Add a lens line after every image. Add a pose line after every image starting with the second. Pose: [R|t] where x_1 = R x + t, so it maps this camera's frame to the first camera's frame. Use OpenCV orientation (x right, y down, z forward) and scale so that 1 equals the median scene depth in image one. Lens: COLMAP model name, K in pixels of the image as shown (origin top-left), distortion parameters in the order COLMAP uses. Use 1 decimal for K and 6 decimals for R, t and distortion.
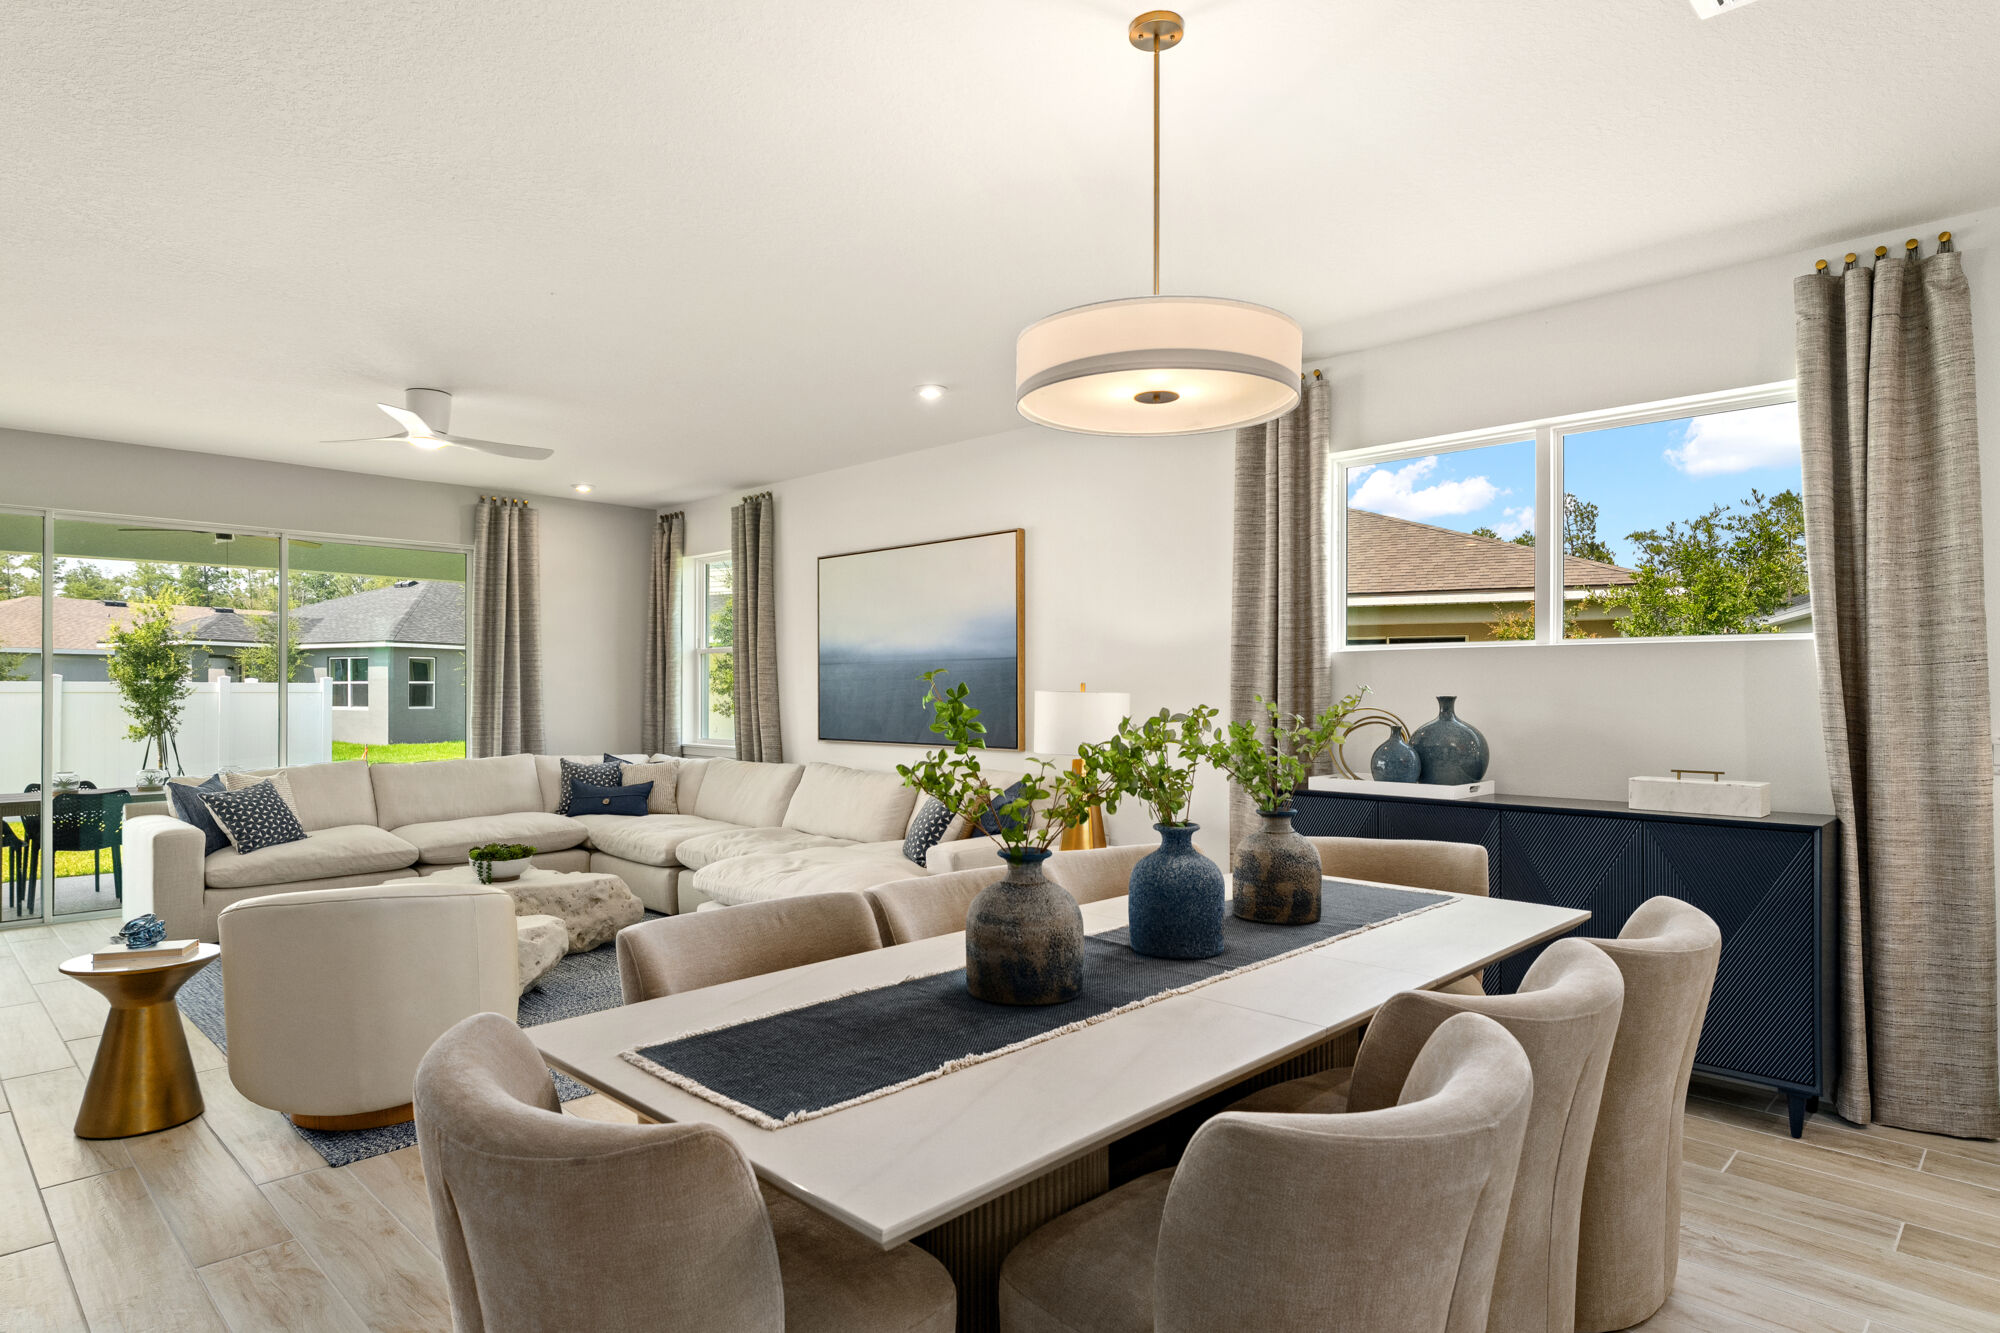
lens RADIAL K [[1097.0, 0, 1001.0], [0, 1097.0, 684.9], [0, 0, 1]] dist [-0.008048, 0.000026]
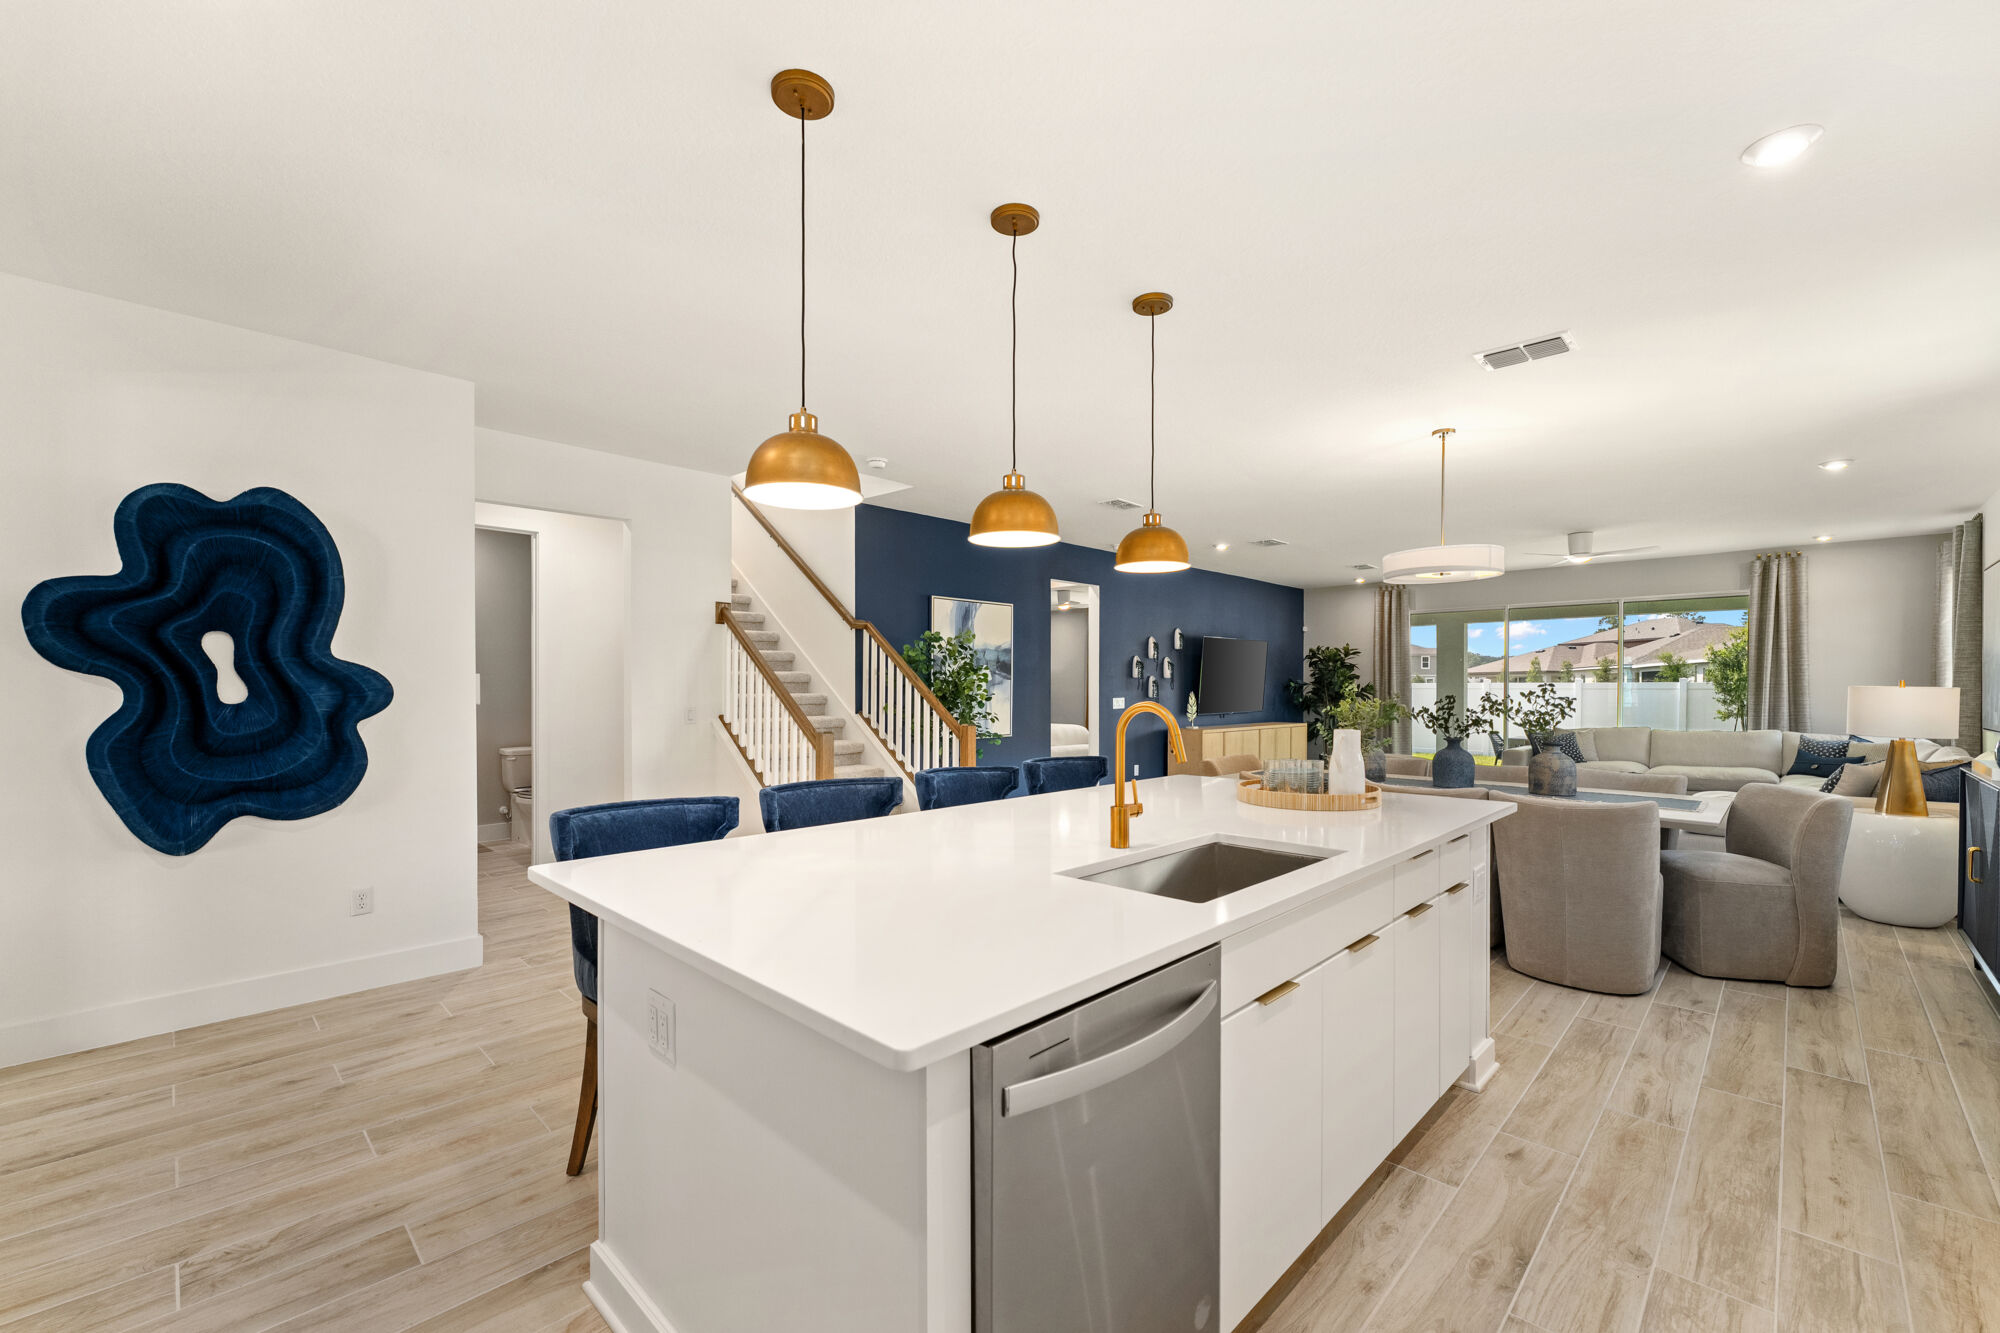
lens RADIAL K [[808.8, 0, 1004.7], [0, 808.8, 682.9], [0, 0, 1]] dist [-0.002696, 0.000055]
pose [[0.000851, -0.005936, -0.999982, 0.637560], [0.005234, 0.999969, -0.005932, 0.000891], [0.999986, -0.005229, 0.000882, -0.017652]]
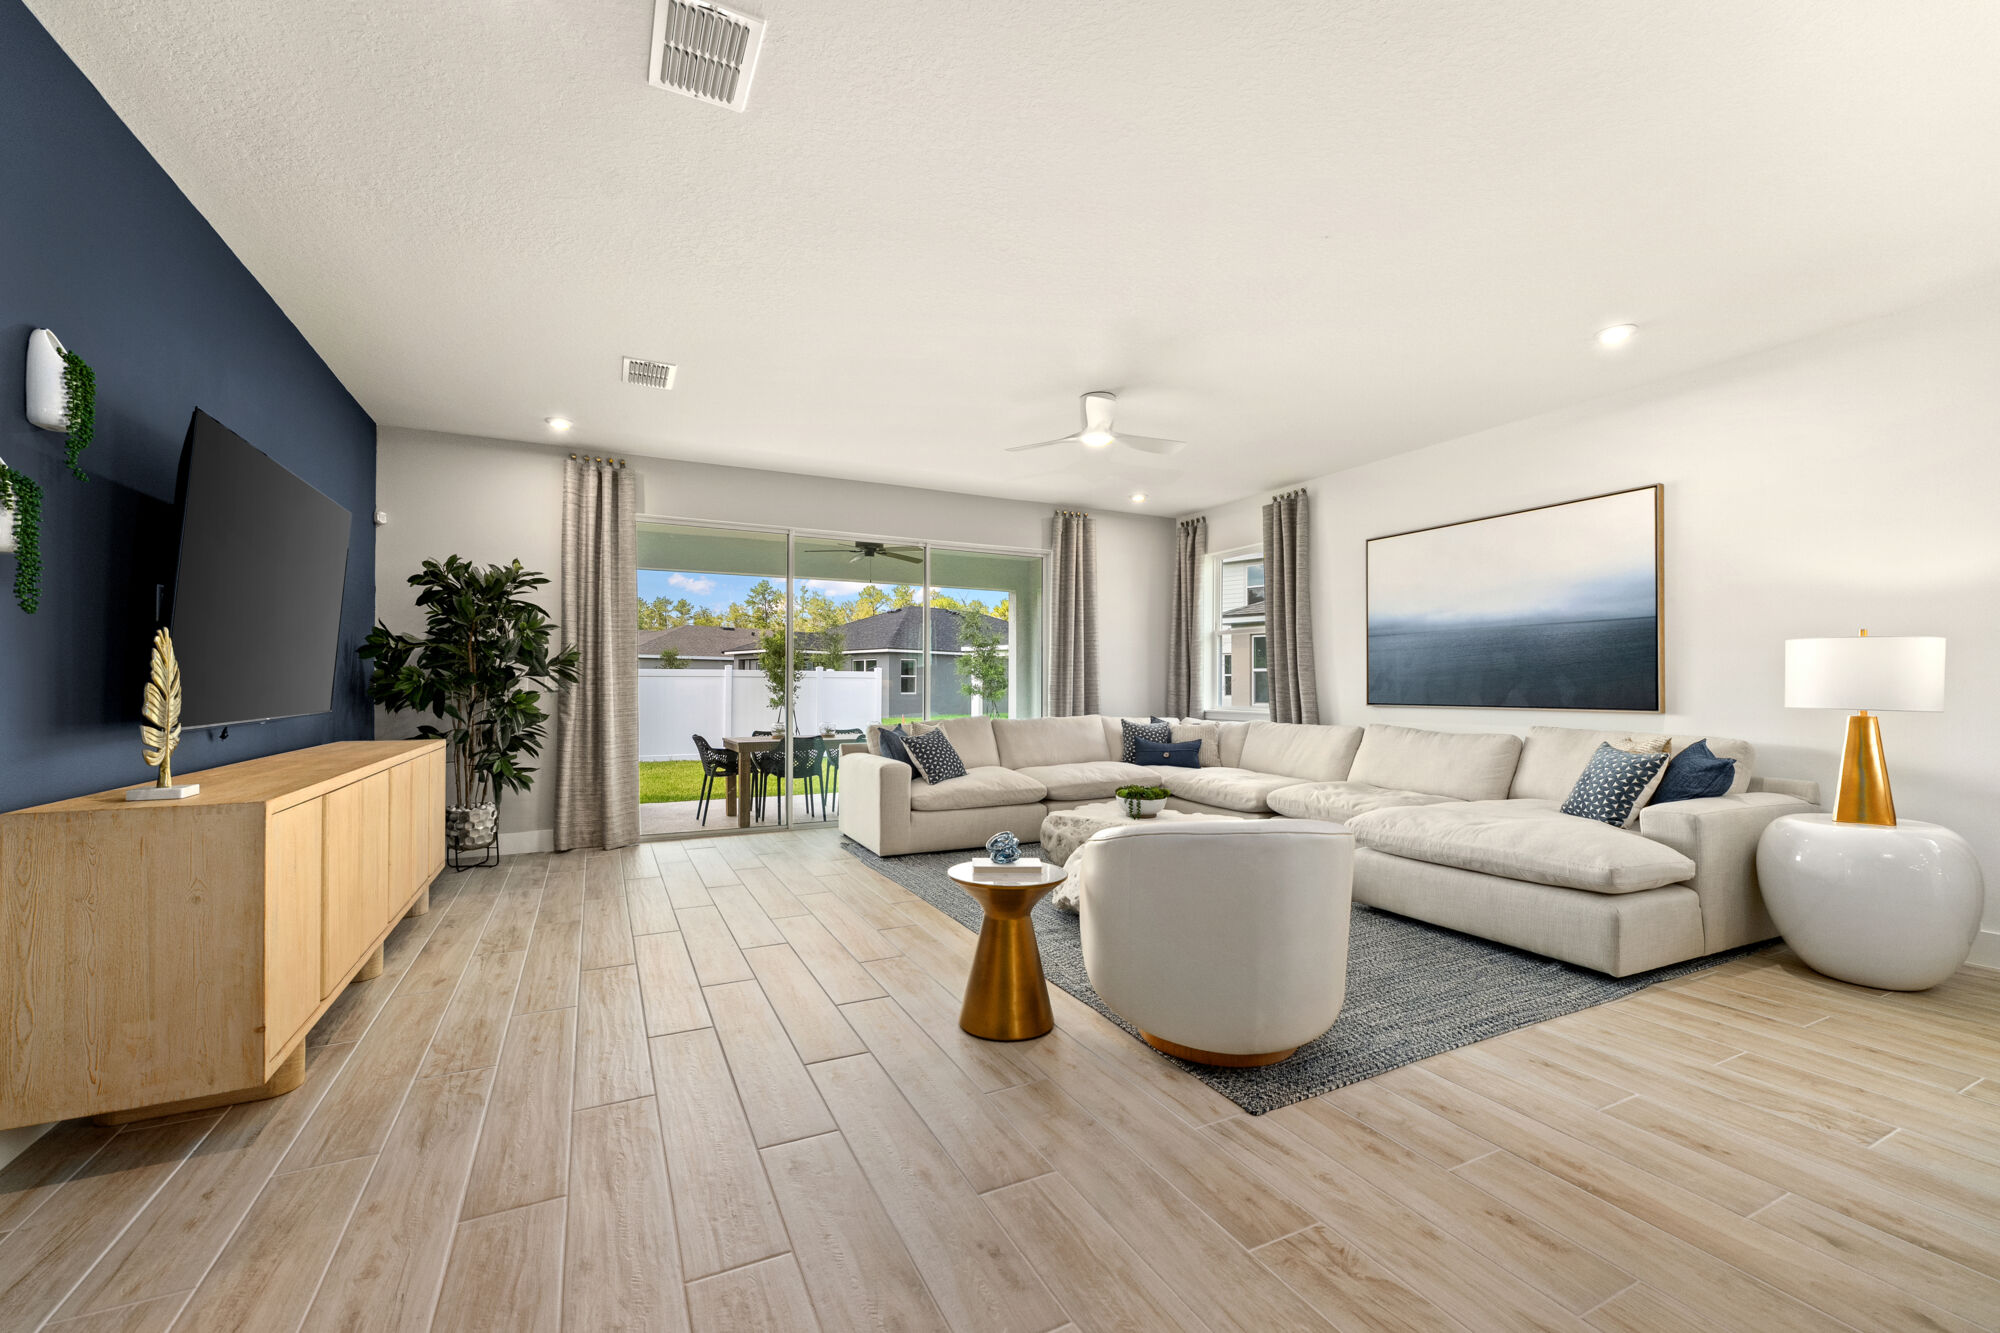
lens RADIAL K [[808.8, 0, 1008.9], [0, 808.8, 681.7], [0, 0, 1]] dist [-0.002696, 0.000055]
pose [[0.944167, 0.001375, -0.329464, -0.227038], [-0.001370, 0.999999, 0.000247, 0.025955], [0.329464, 0.000218, 0.944168, 0.104963]]
